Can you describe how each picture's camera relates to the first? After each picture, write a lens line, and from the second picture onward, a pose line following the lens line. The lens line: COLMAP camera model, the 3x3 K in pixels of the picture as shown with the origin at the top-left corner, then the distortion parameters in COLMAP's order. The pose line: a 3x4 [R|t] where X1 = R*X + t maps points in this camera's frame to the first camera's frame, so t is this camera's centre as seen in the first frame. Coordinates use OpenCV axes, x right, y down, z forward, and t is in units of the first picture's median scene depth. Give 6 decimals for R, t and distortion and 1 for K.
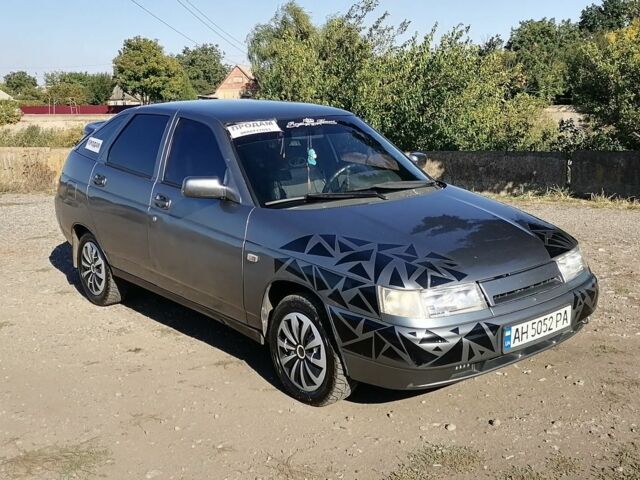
lens RADIAL K [[784.9, 0, 325.3], [0, 784.9, 237.2], [0, 0, 1]] dist [0.073819, 0.000000]
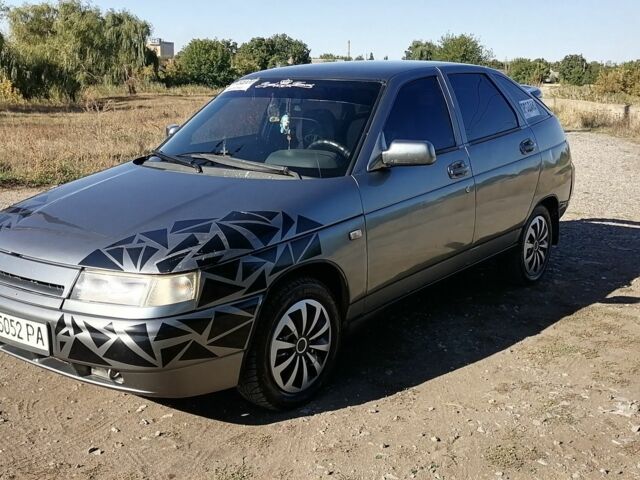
lens RADIAL K [[784.9, 0, 316.4], [0, 784.9, 243.7], [0, 0, 1]] dist [0.073819, 0.000000]
pose [[0.215677, 0.233212, -0.948207, 1.051621], [-0.200913, 0.960882, 0.190630, -0.182589], [0.955572, 0.149393, 0.254095, 1.027455]]
